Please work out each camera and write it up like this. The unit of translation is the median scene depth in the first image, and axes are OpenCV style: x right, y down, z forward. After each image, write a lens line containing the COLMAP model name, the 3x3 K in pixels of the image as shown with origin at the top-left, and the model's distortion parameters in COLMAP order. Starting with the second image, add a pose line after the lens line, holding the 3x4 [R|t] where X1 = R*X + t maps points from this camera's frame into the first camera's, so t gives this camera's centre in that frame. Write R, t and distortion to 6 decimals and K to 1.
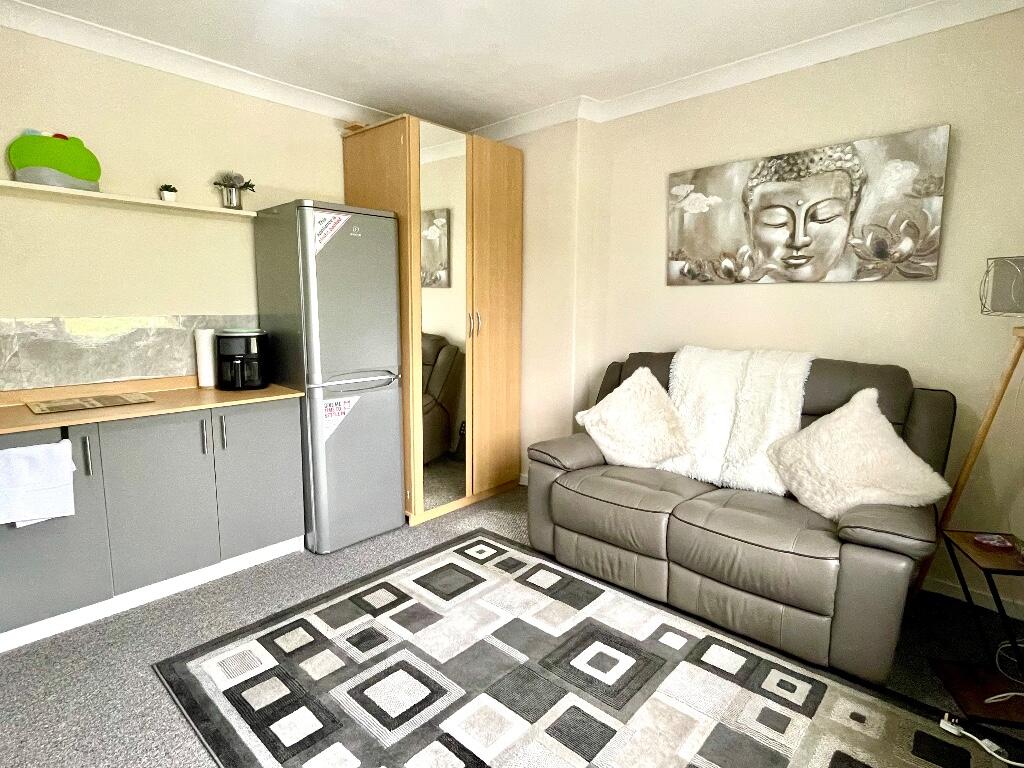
lens RADIAL K [[538.5, 0, 508.4], [0, 538.5, 383.9], [0, 0, 1]] dist [-0.002128, -0.001900]
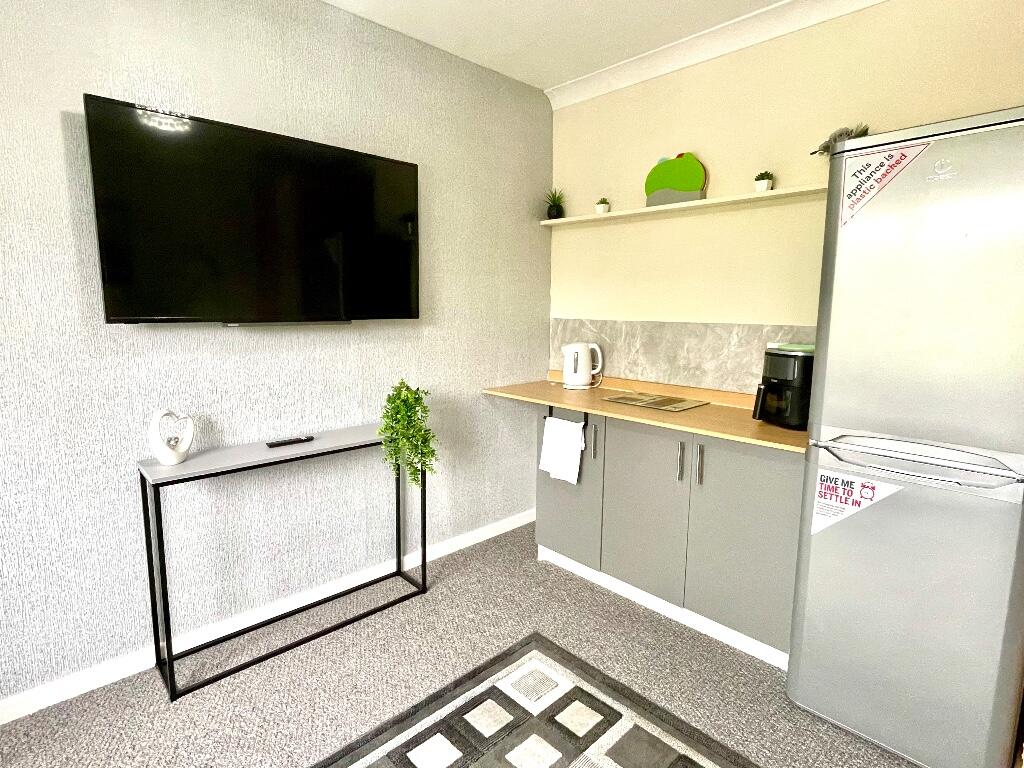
lens RADIAL K [[538.5, 0, 508.4], [0, 538.5, 383.9], [0, 0, 1]] dist [-0.002128, -0.001900]
pose [[-0.070015, 0.138289, -0.987914, 0.326111], [-0.153756, 0.977014, 0.147660, -0.119168], [0.985625, 0.162236, -0.047143, 0.788630]]
